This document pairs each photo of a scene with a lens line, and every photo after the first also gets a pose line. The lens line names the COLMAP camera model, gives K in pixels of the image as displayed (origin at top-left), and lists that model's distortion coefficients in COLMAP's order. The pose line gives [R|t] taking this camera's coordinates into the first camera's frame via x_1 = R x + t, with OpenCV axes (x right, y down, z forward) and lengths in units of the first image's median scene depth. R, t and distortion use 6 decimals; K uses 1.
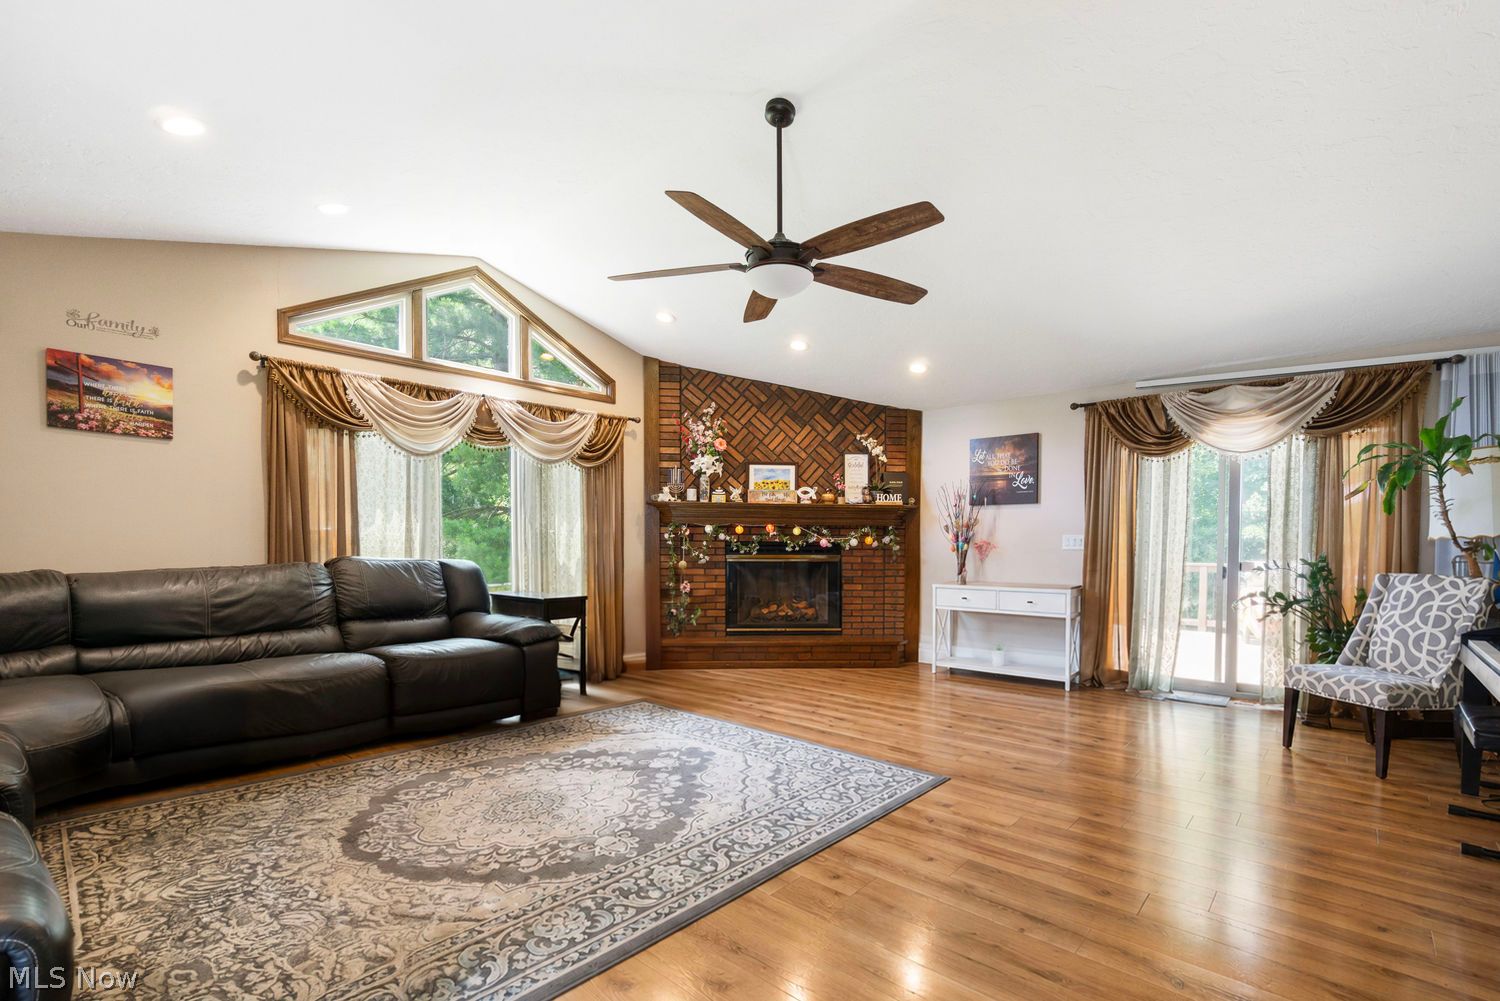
lens RADIAL K [[665.4, 0, 754.0], [0, 665.4, 561.1], [0, 0, 1]] dist [-0.003492, 0.000021]
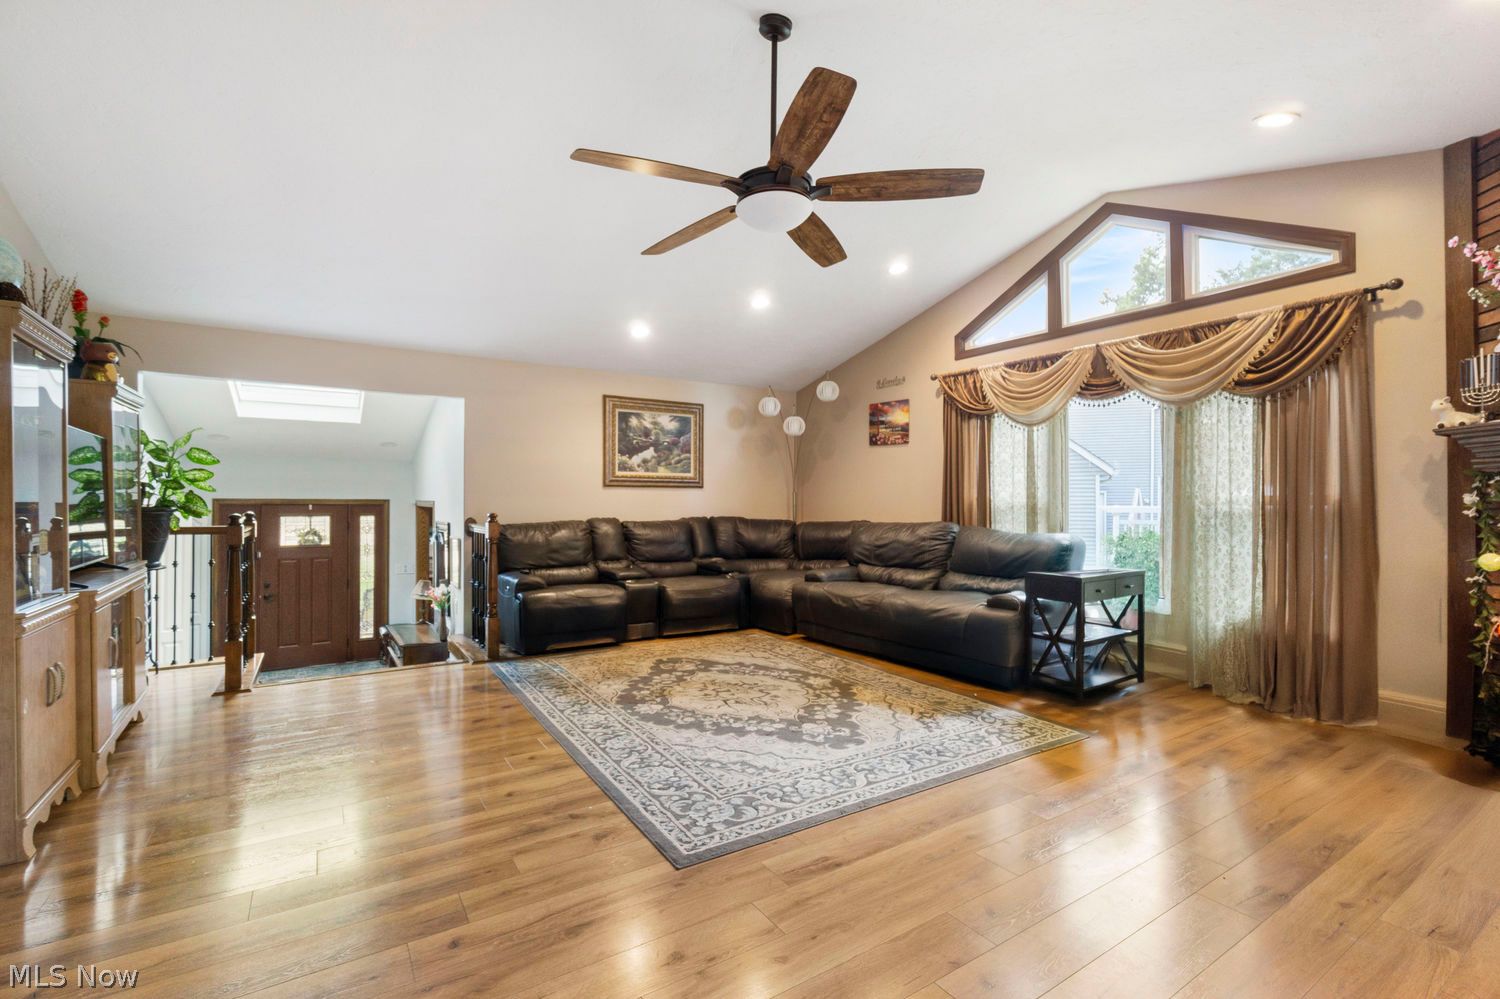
lens RADIAL K [[665.4, 0, 748.6], [0, 665.4, 503.1], [0, 0, 1]] dist [-0.003492, 0.000021]
pose [[-0.256857, 0.000268, -0.966449, 0.815893], [-0.029016, 0.999547, 0.007989, -0.040456], [0.966014, 0.030094, -0.256733, 1.088289]]
